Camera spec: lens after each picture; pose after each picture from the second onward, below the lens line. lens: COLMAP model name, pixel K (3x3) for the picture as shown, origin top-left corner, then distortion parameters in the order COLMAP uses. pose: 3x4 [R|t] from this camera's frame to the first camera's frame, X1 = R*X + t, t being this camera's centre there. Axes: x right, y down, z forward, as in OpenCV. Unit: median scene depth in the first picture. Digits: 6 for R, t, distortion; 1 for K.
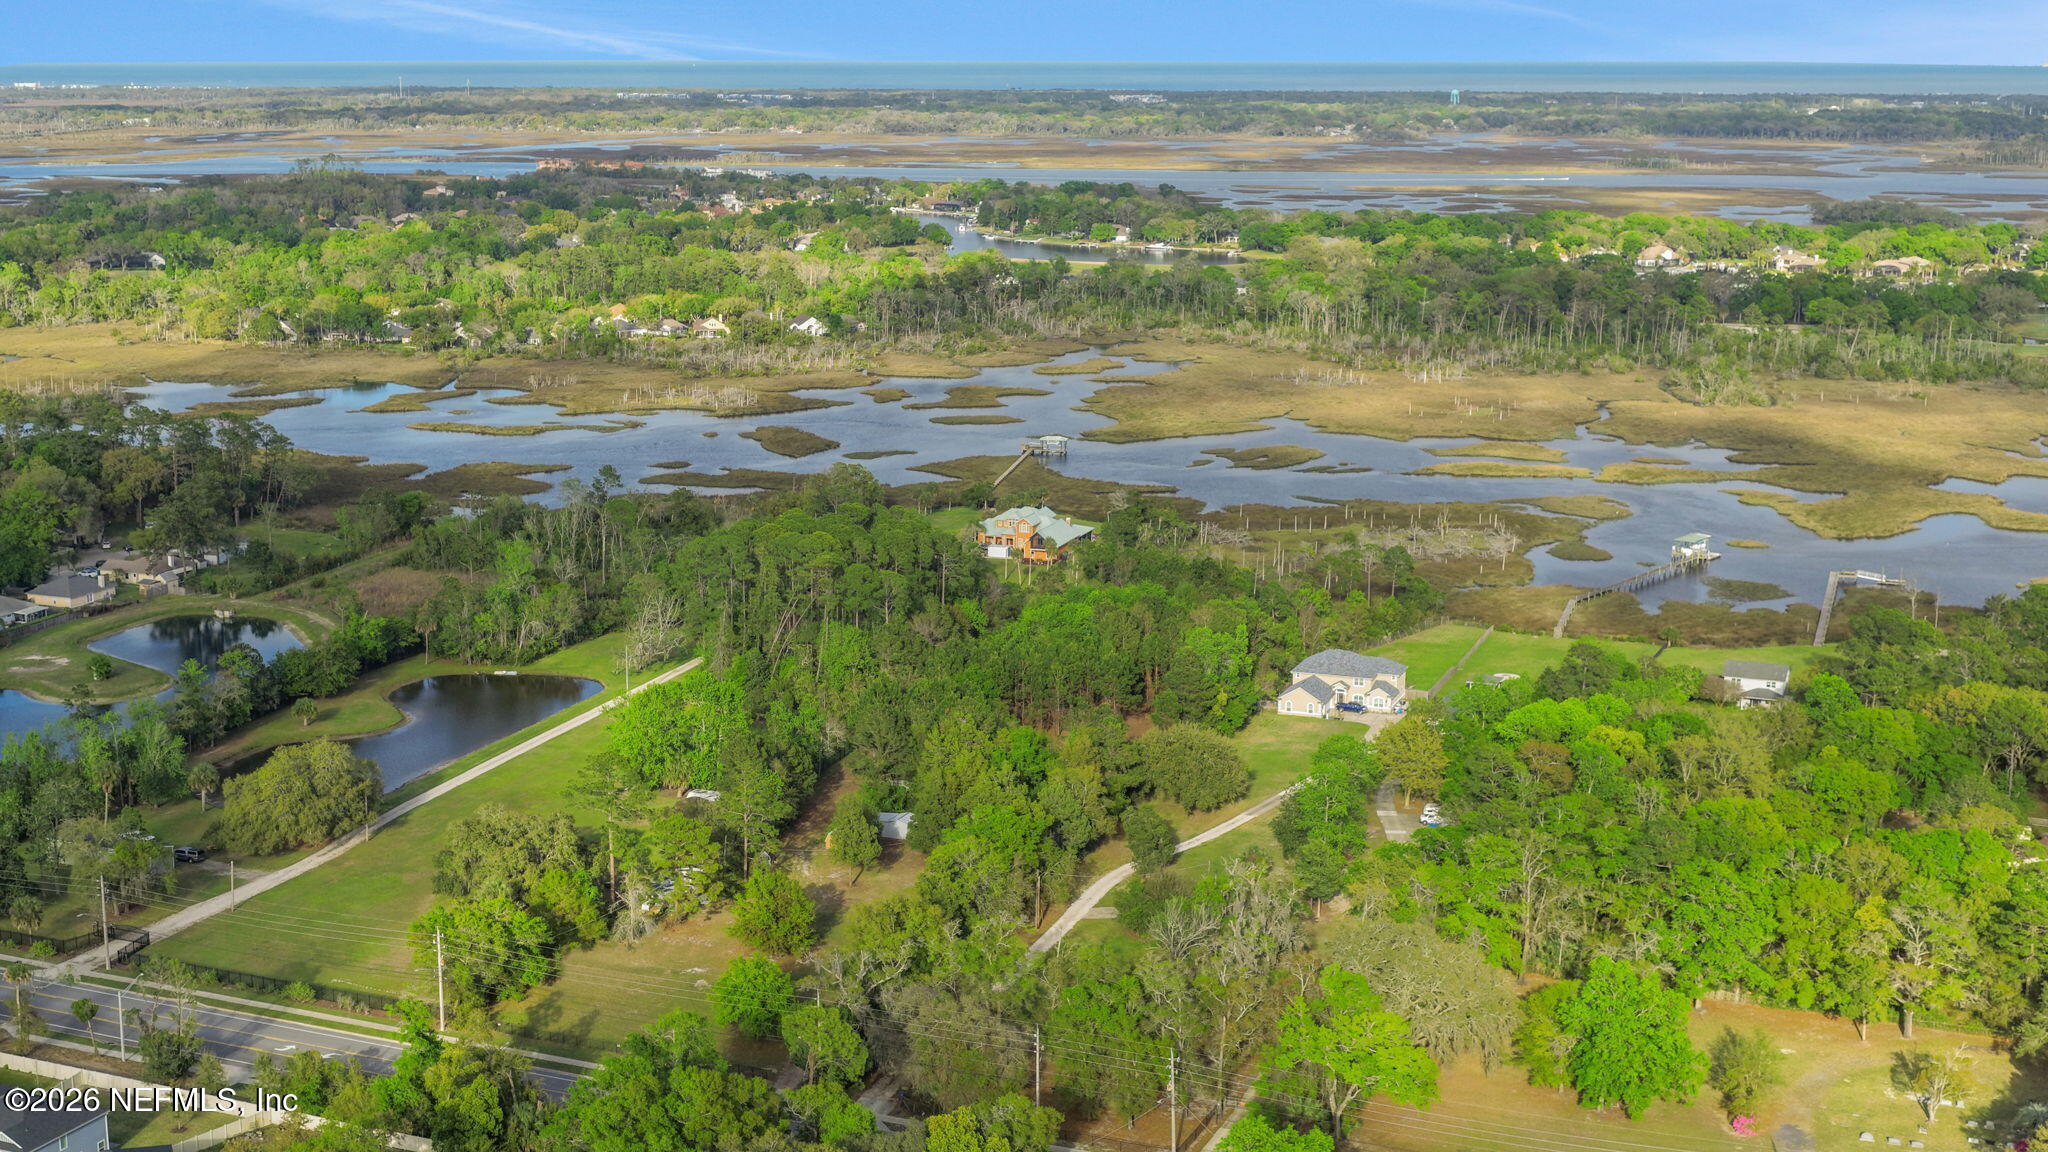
lens RADIAL K [[2574.8, 0, 1024.0], [0, 2574.8, 576.0], [0, 0, 1]] dist [0.001641, -0.026938]
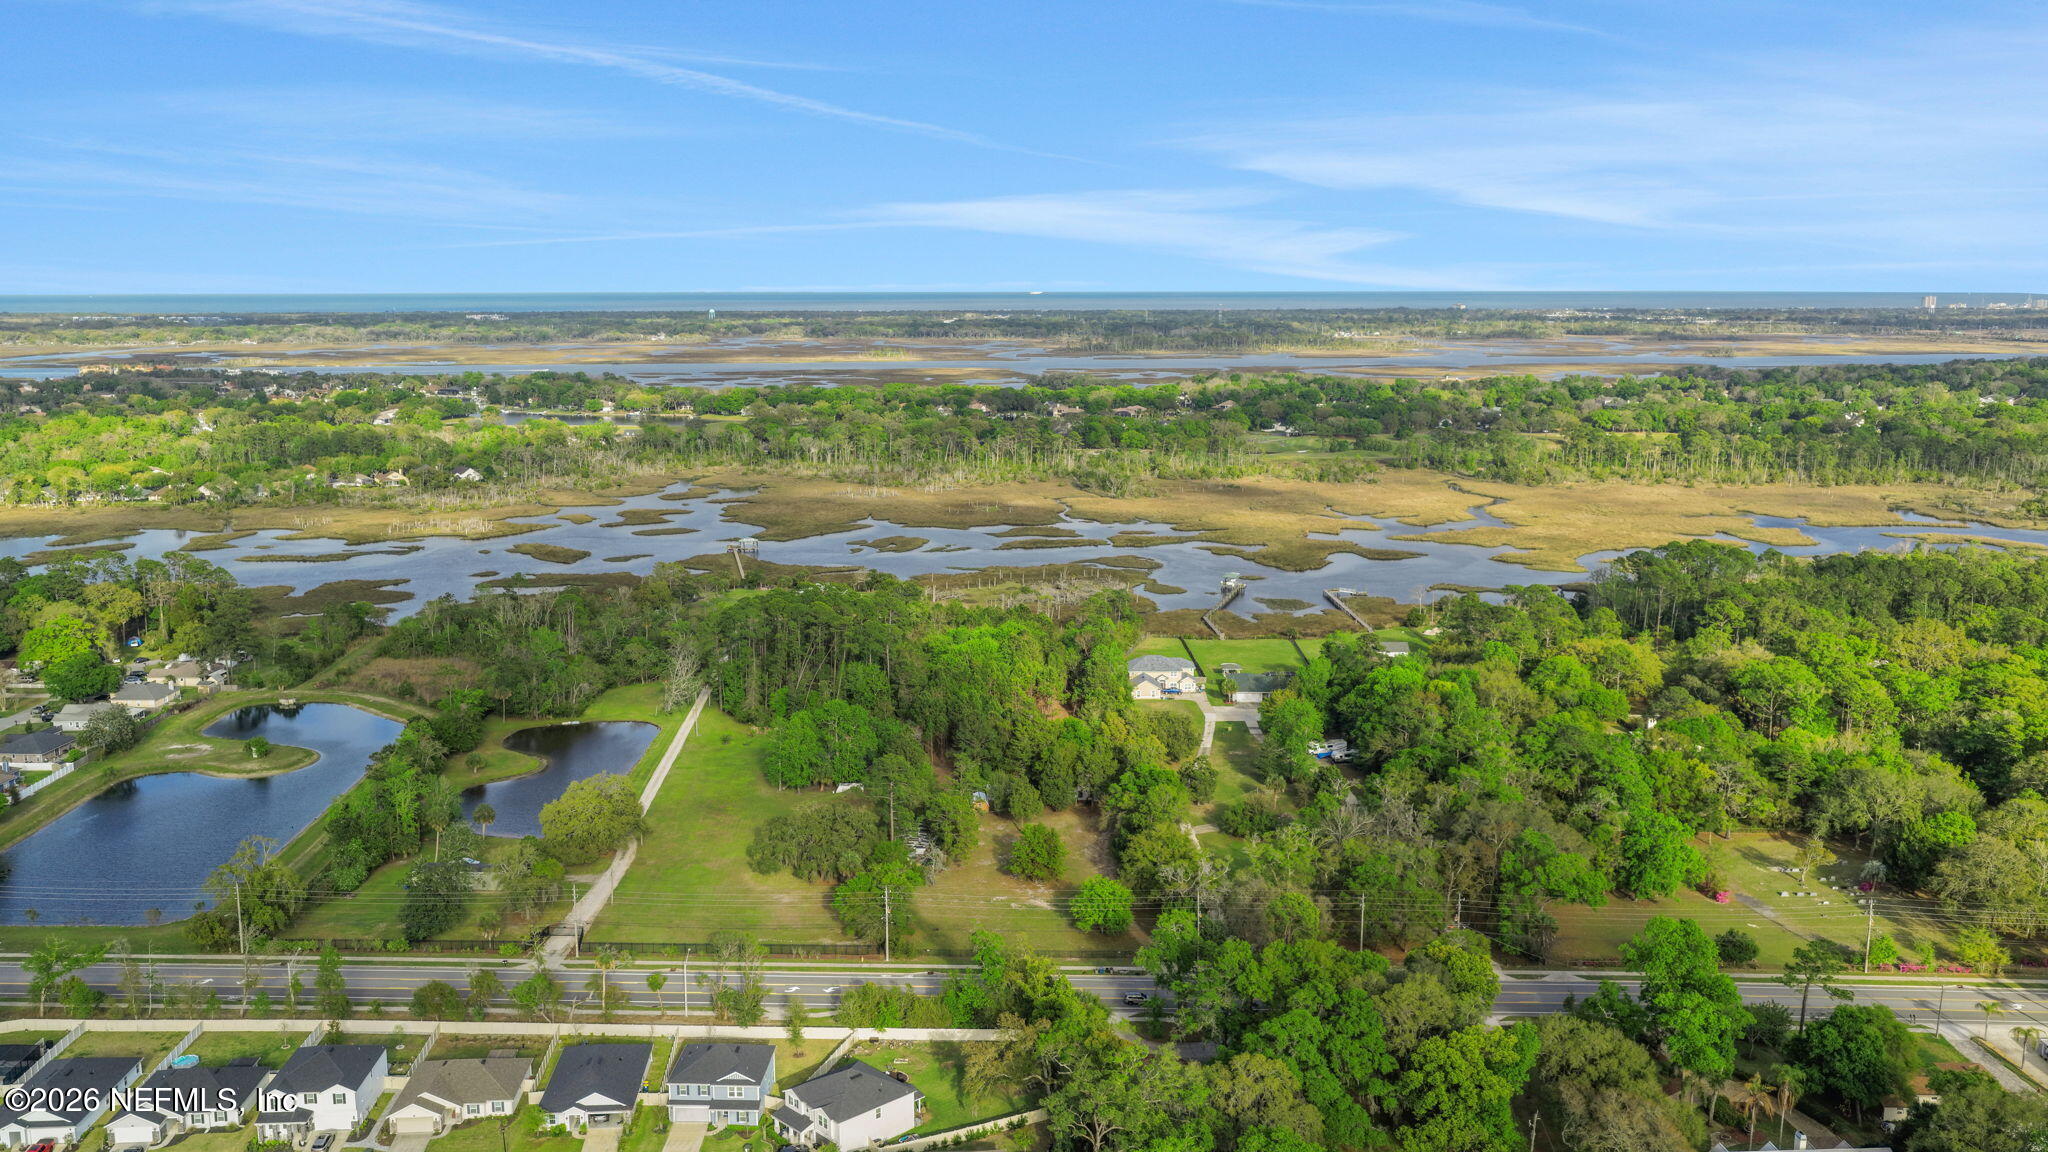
lens RADIAL K [[1719.0, 0, 1024.0], [0, 1719.0, 576.0], [0, 0, 1]] dist [-0.003744, -0.002594]
pose [[0.929010, -0.063224, 0.364615, -0.146312], [0.075548, 0.996949, -0.019619, -0.001850], [-0.362262, 0.045772, 0.930952, 0.031805]]
